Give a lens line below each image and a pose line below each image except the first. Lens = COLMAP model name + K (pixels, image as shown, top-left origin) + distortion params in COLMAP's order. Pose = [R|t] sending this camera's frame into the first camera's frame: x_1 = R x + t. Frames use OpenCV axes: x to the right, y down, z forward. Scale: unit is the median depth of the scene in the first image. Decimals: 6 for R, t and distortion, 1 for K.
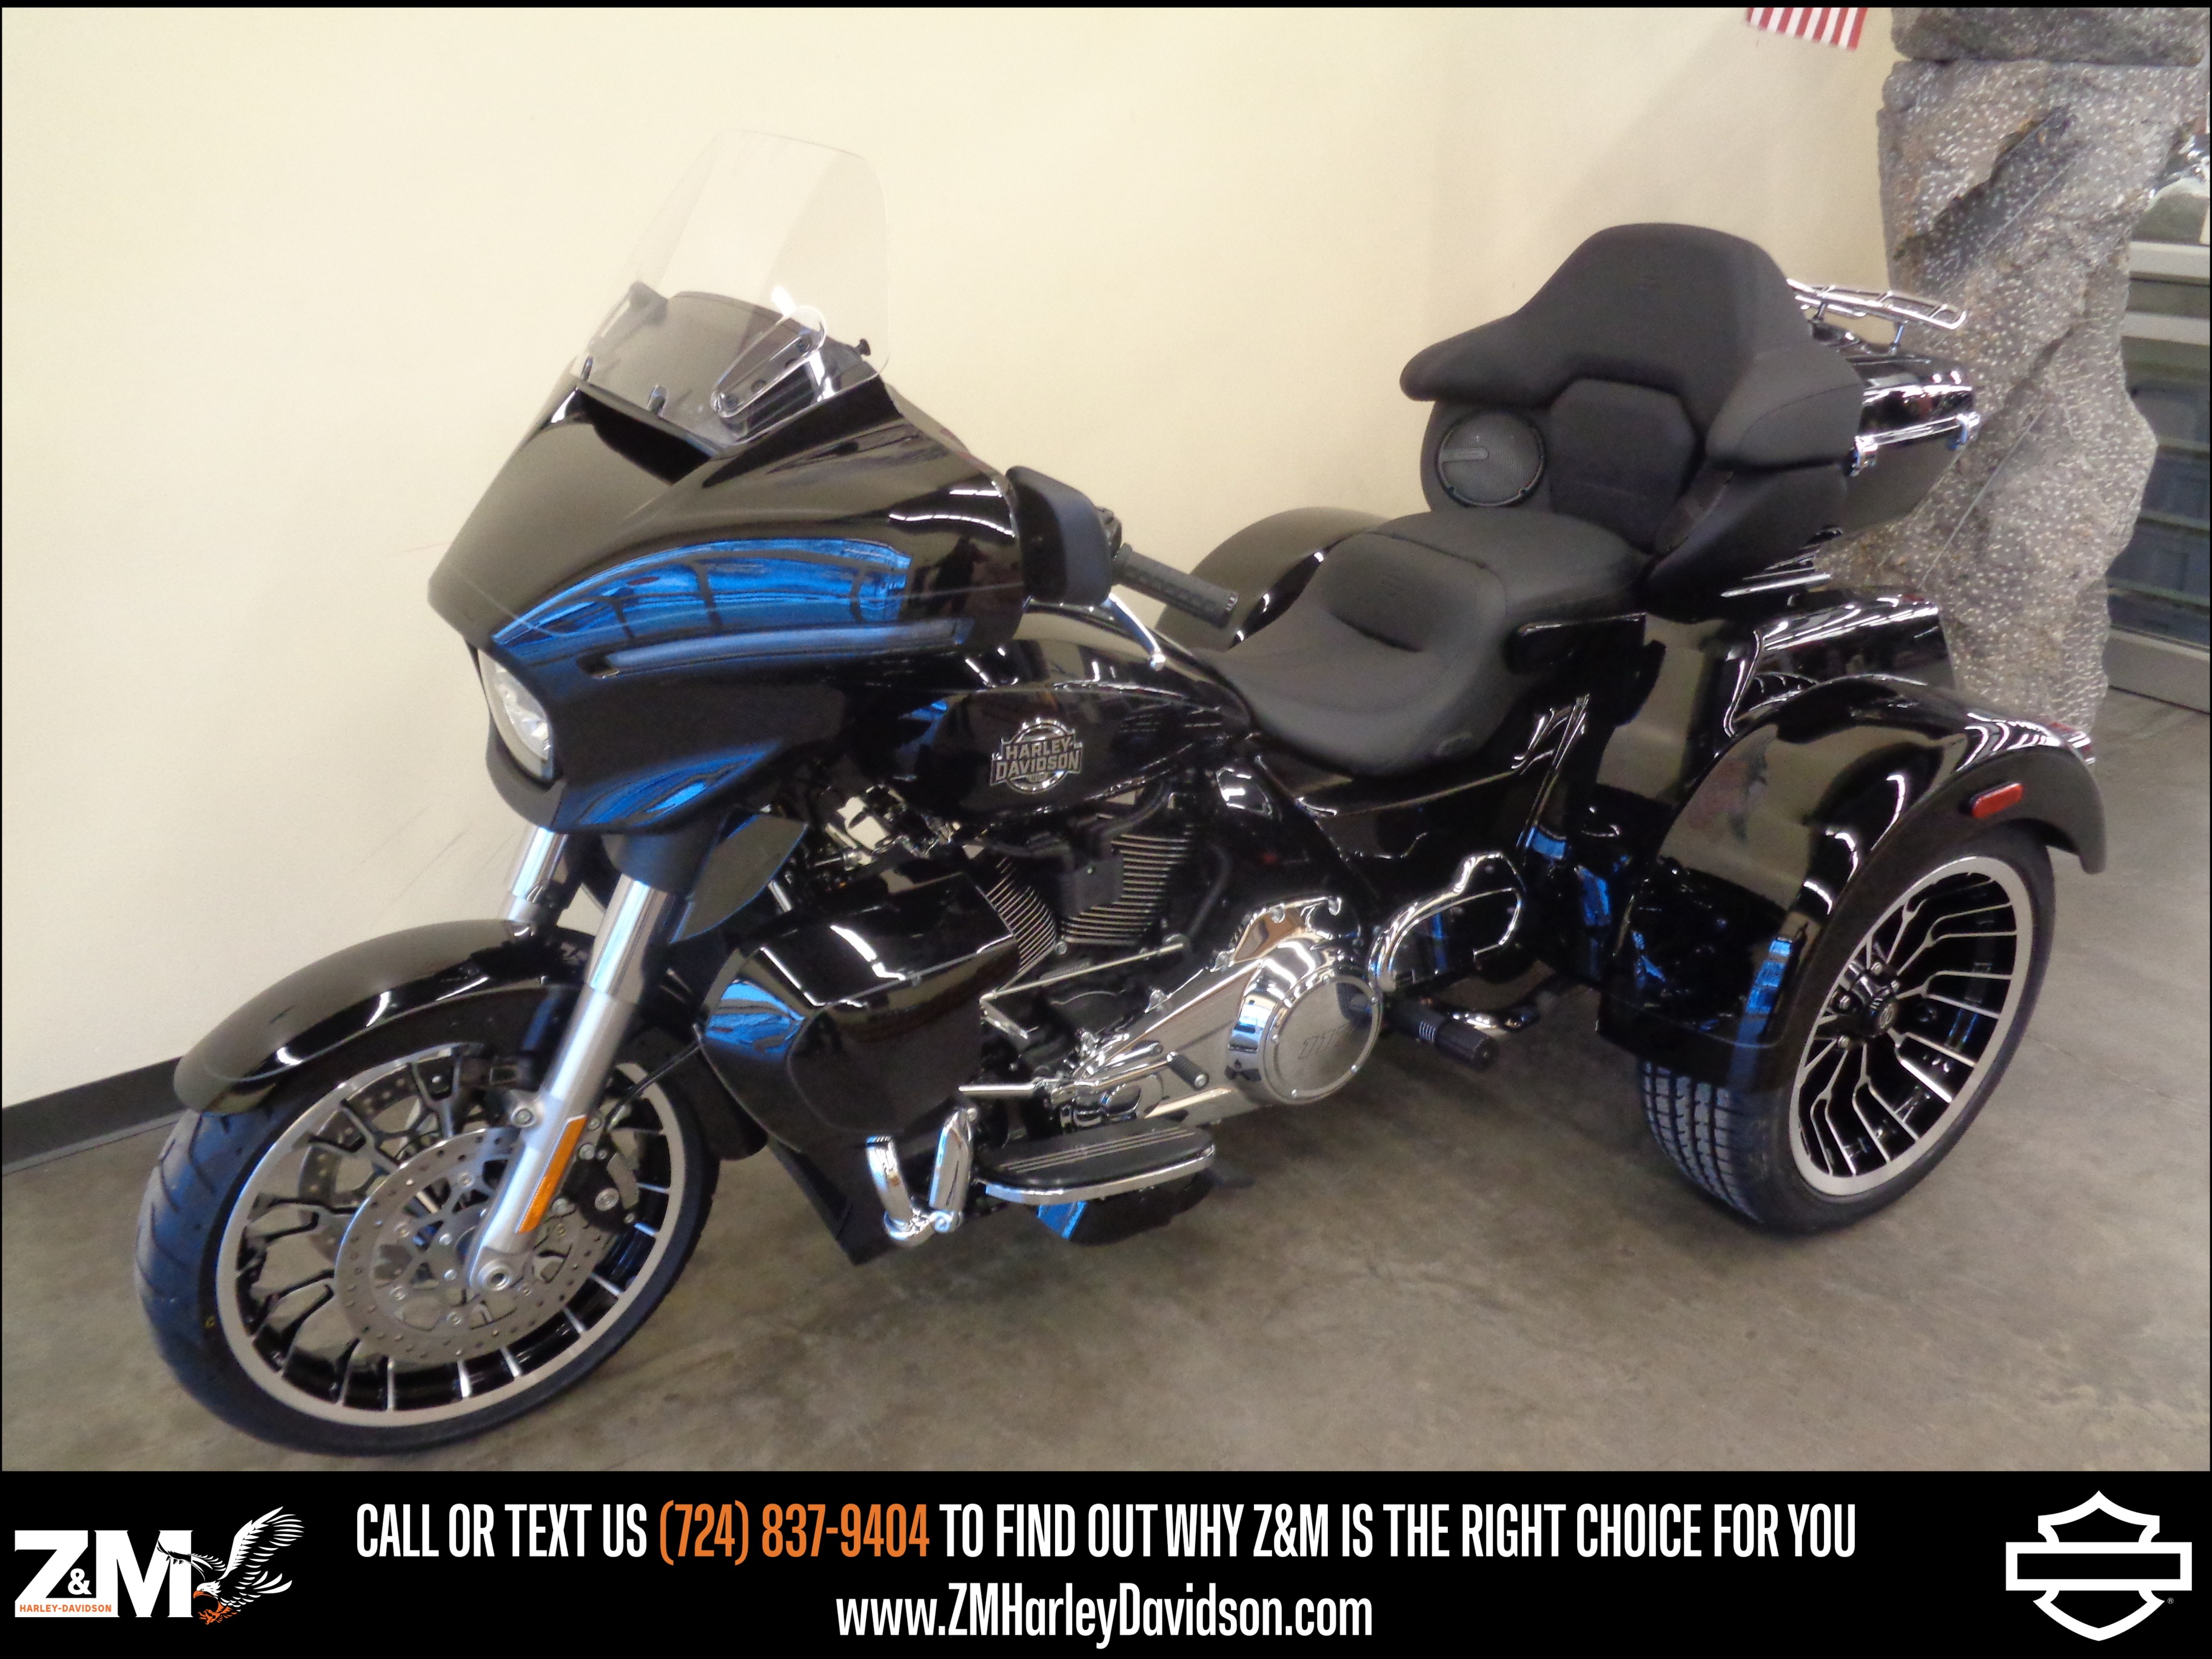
lens RADIAL K [[1623.4, 0, 1106.0], [0, 1623.4, 829.5], [0, 0, 1]] dist [0.000663, -0.001177]
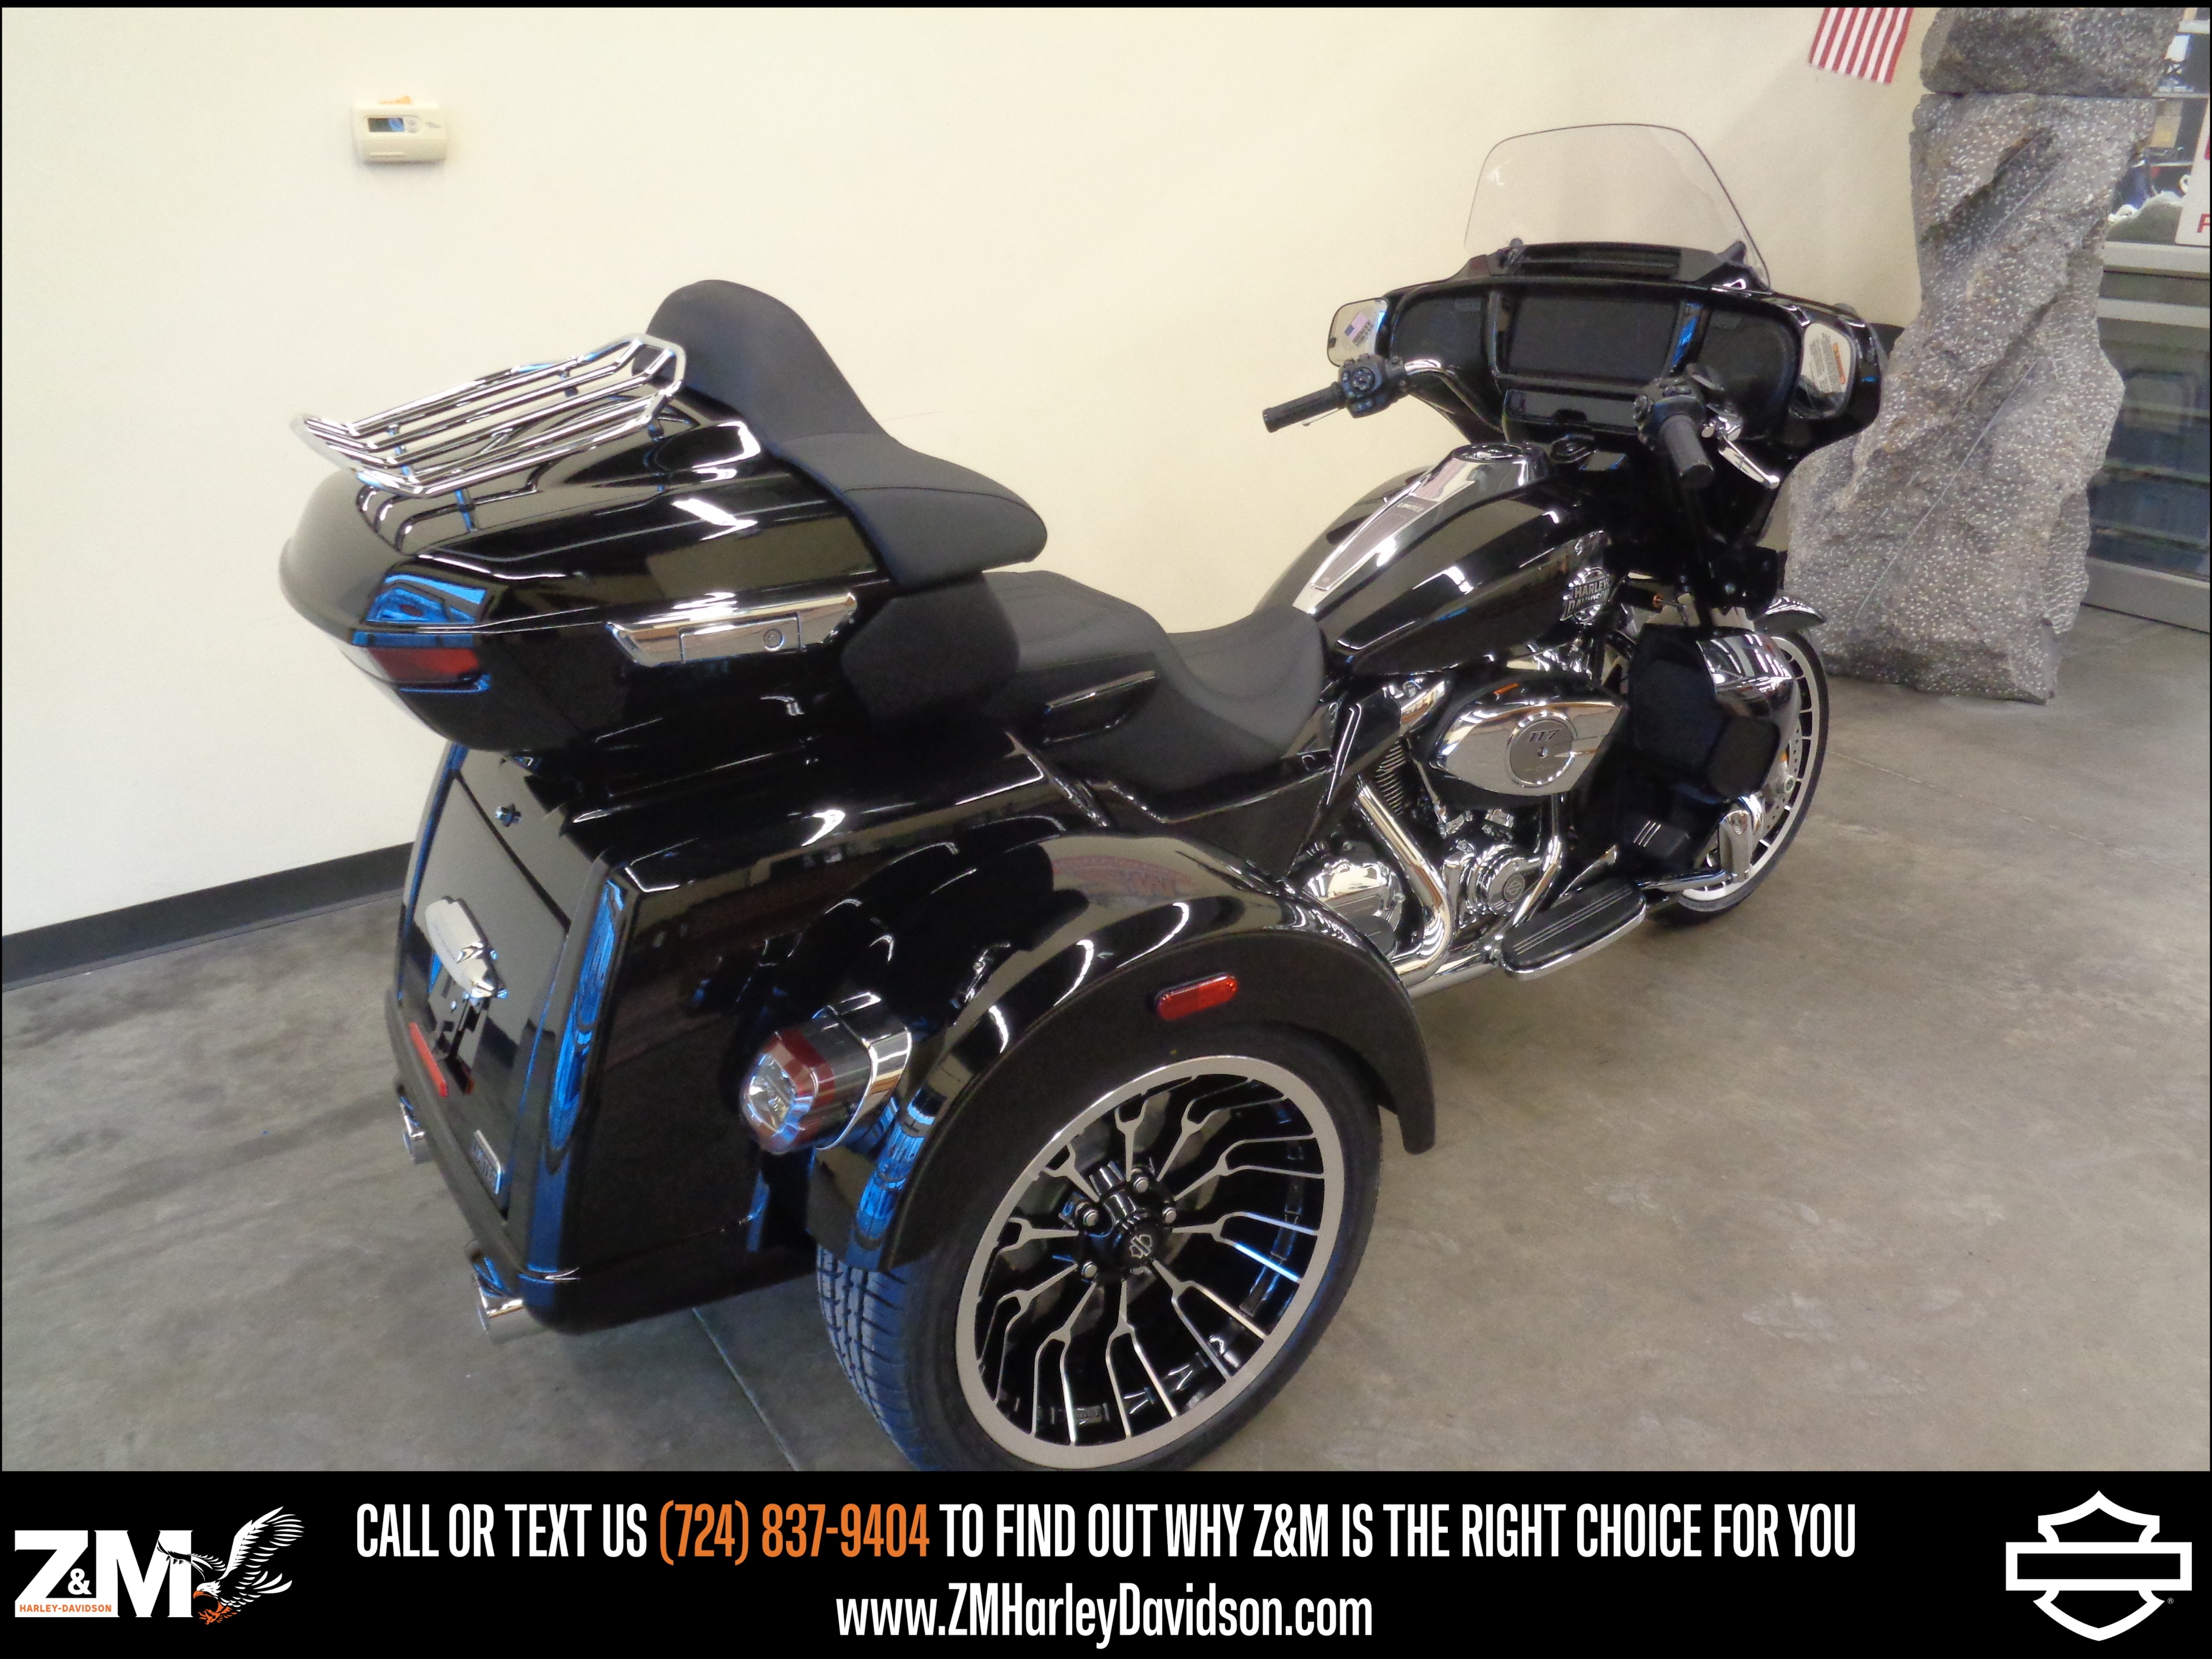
lens RADIAL K [[1633.6, 0, 1106.0], [0, 1633.6, 829.5], [0, 0, 1]] dist [0.002318, 0.003325]
pose [[0.999466, 0.020980, -0.025054, -0.132800], [-0.021565, 0.999495, -0.023337, 0.171388], [0.024552, 0.023864, 0.999414, -0.335258]]
